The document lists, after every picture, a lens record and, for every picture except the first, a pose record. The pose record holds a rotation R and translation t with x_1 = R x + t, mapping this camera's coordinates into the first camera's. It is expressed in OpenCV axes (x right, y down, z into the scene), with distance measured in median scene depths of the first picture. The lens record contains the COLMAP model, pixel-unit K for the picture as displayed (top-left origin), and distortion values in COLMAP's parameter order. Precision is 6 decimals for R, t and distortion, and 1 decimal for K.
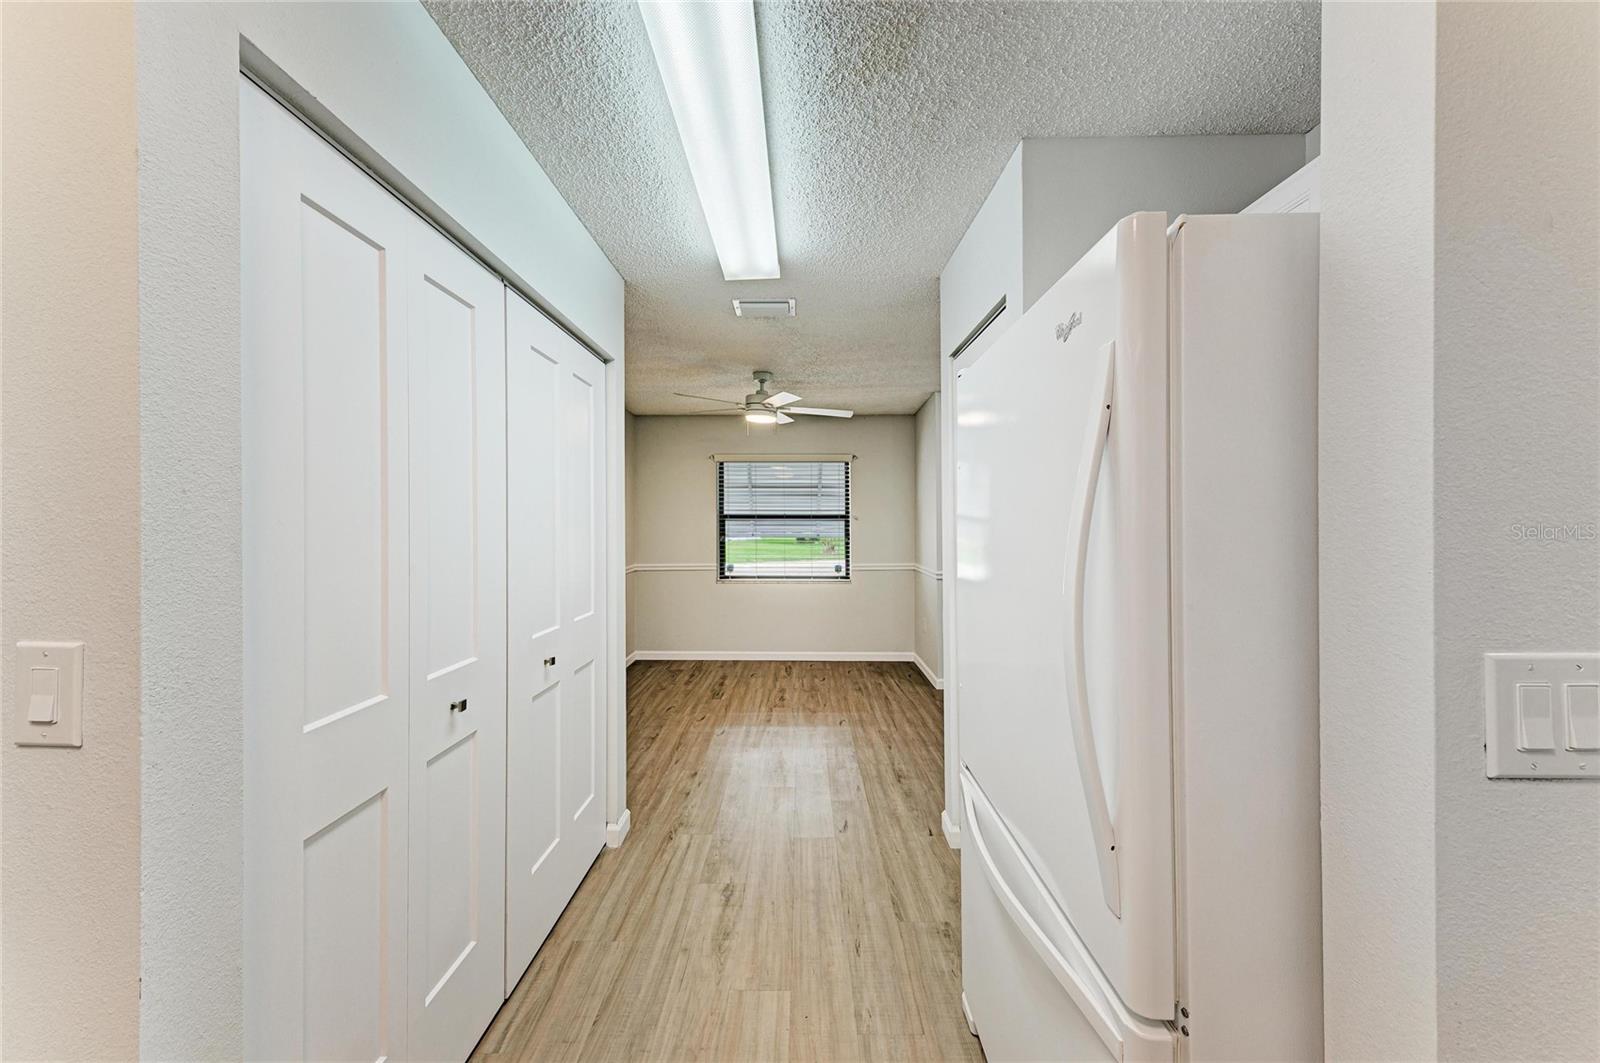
lens RADIAL K [[539.9, 0, 771.4], [0, 539.9, 515.5], [0, 0, 1]] dist [0.020147, -0.002347]
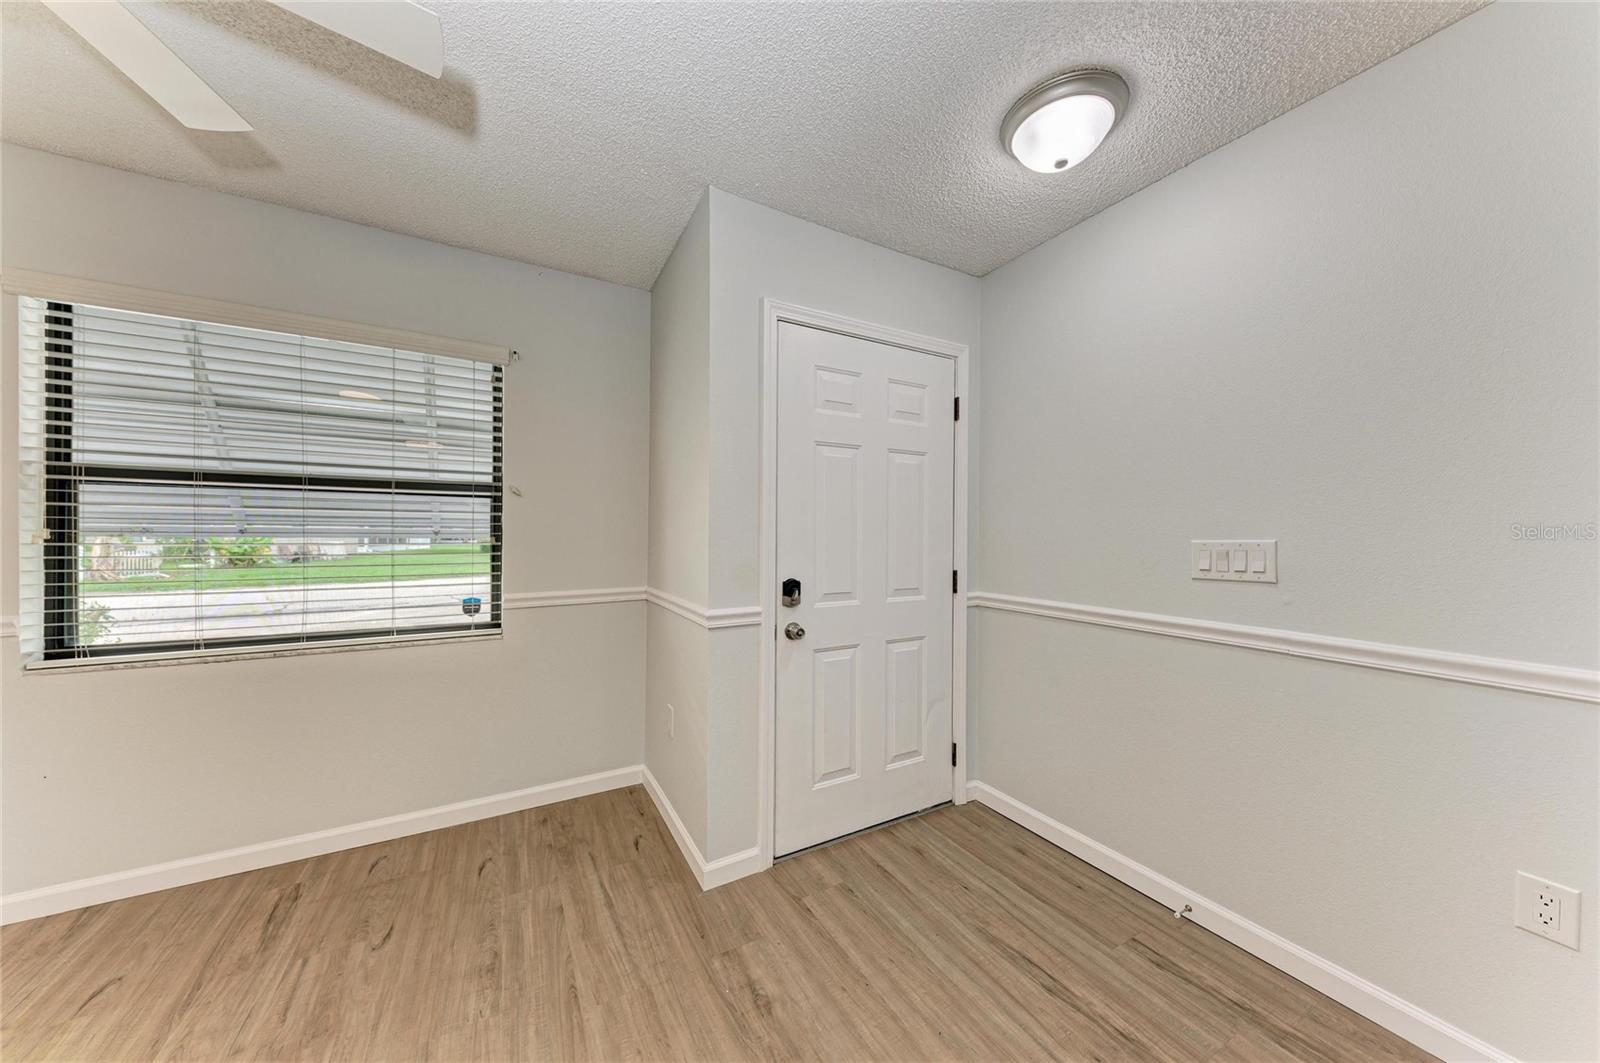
lens RADIAL K [[539.9, 0, 792.5], [0, 539.9, 533.3], [0, 0, 1]] dist [0.020147, -0.002347]
pose [[0.851386, 0.006317, 0.524501, 0.176248], [-0.015871, 0.999780, 0.013721, 0.045350], [-0.524299, -0.020006, 0.851299, 0.761571]]
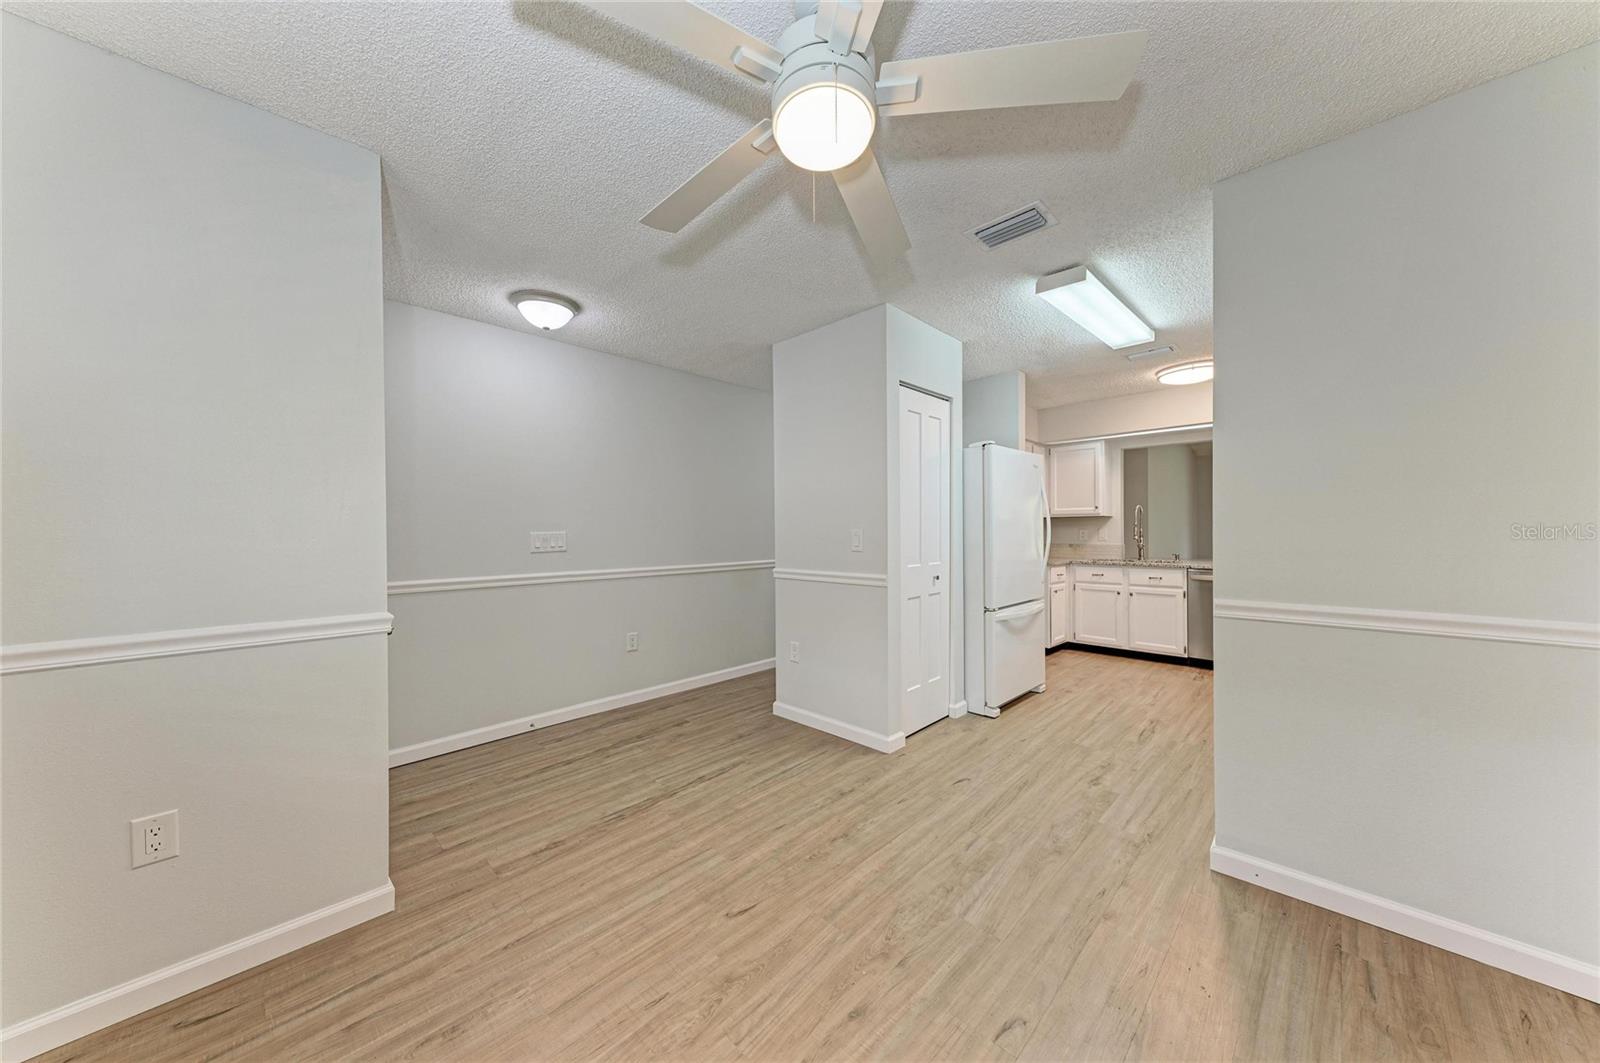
lens RADIAL K [[539.9, 0, 816.6], [0, 539.9, 540.1], [0, 0, 1]] dist [0.020147, -0.002347]
pose [[-0.762563, 0.000059, 0.646914, -0.236111], [0.001690, 0.999997, 0.001901, 0.064471], [-0.646912, 0.002543, -0.762561, 1.382773]]
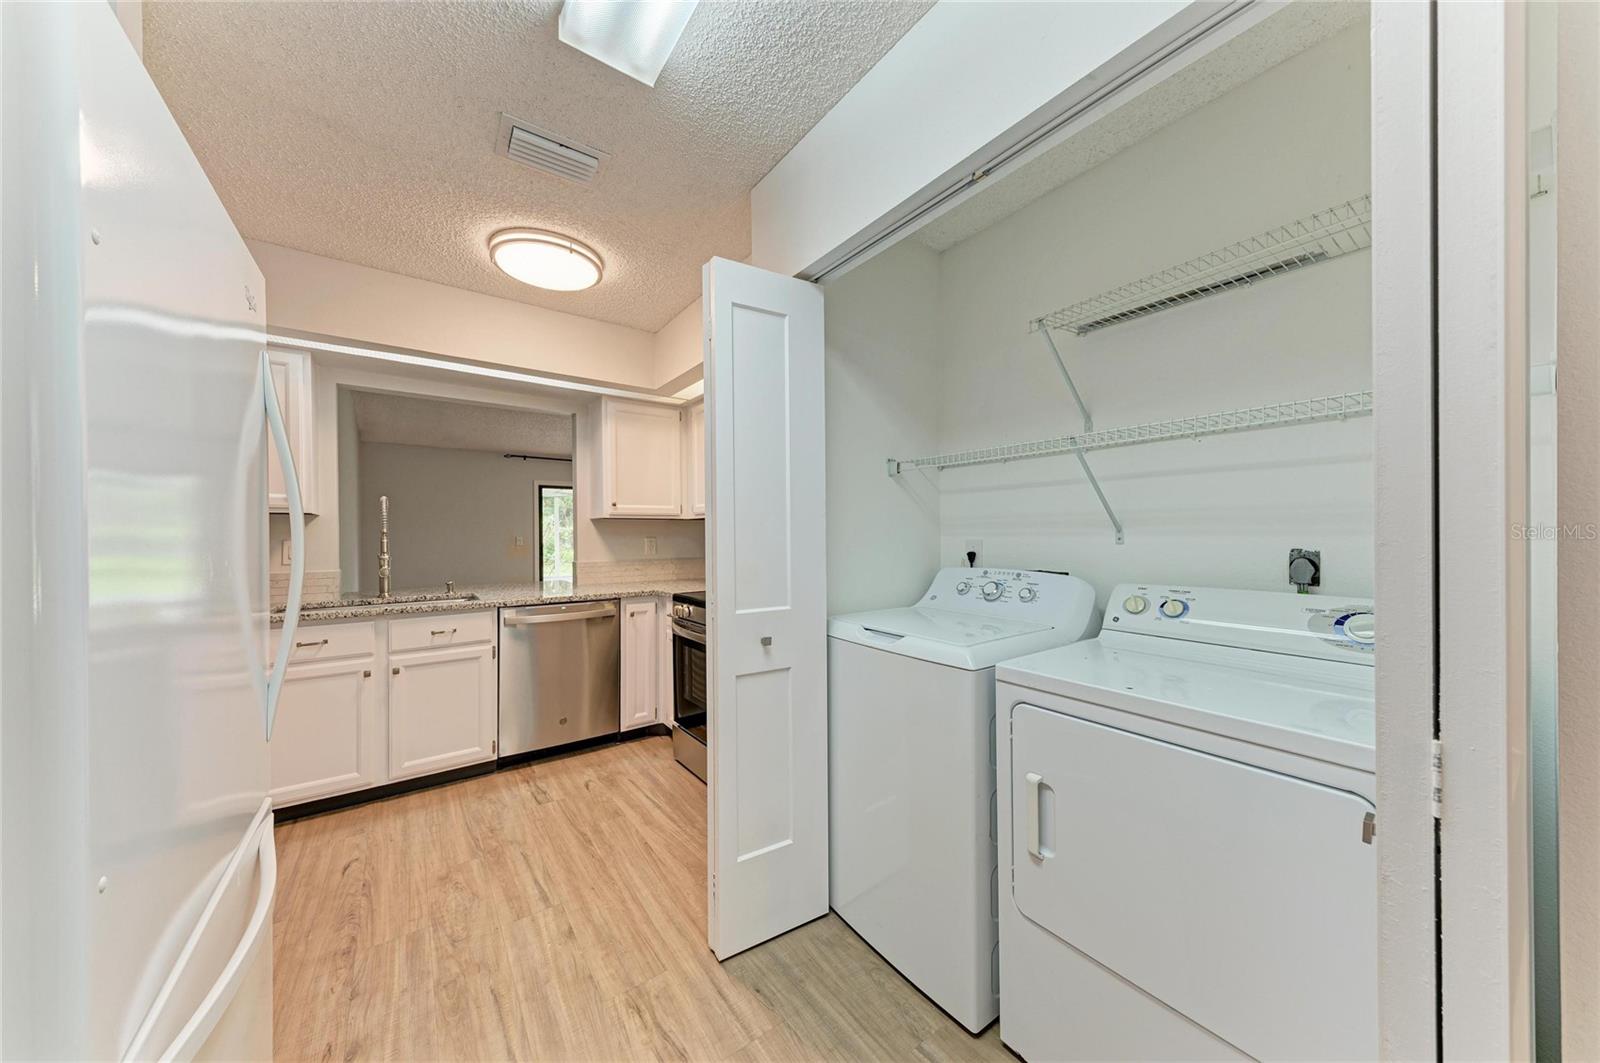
lens RADIAL K [[539.9, 0, 793.2], [0, 539.9, 535.7], [0, 0, 1]] dist [0.020147, -0.002347]
pose [[-0.779089, 0.008936, -0.626850, 0.096379], [0.015724, 0.999862, -0.005289, 0.044100], [0.626717, -0.013977, -0.779122, 0.653211]]
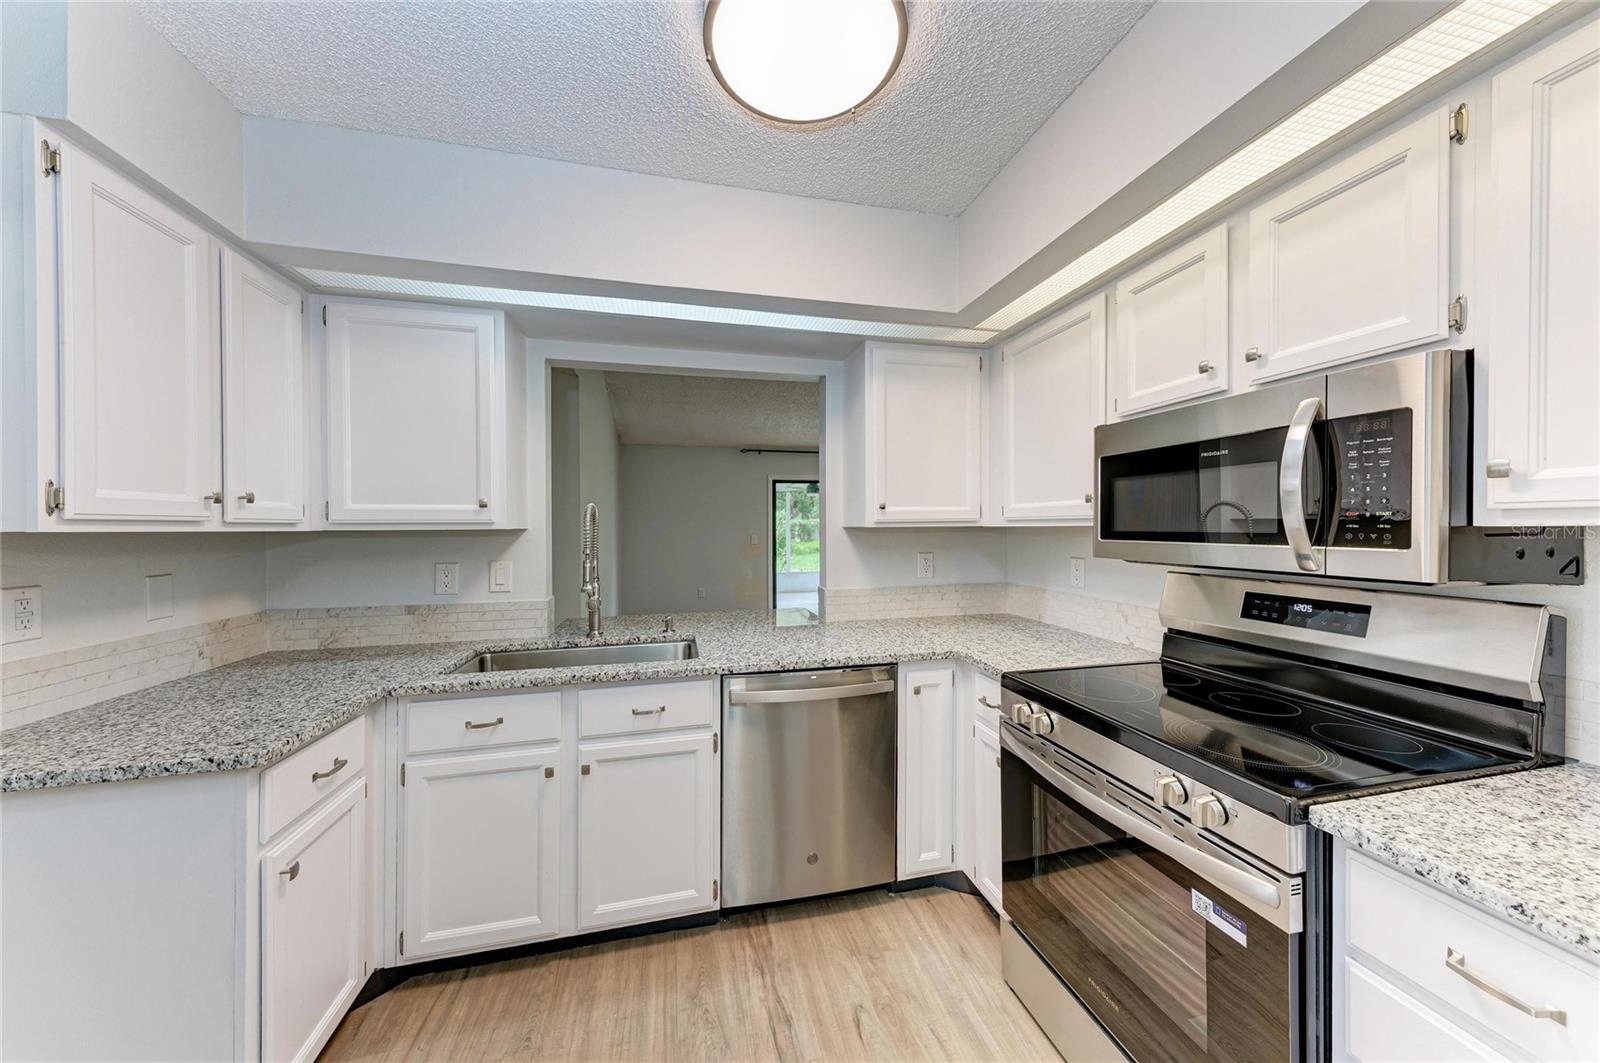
lens RADIAL K [[539.9, 0, 780.9], [0, 539.9, 529.7], [0, 0, 1]] dist [0.020147, -0.002347]
pose [[-0.967312, 0.006922, -0.253496, 0.009786], [0.007885, 0.999965, -0.002784, 0.004491], [0.253468, -0.004692, -0.967332, 0.269678]]
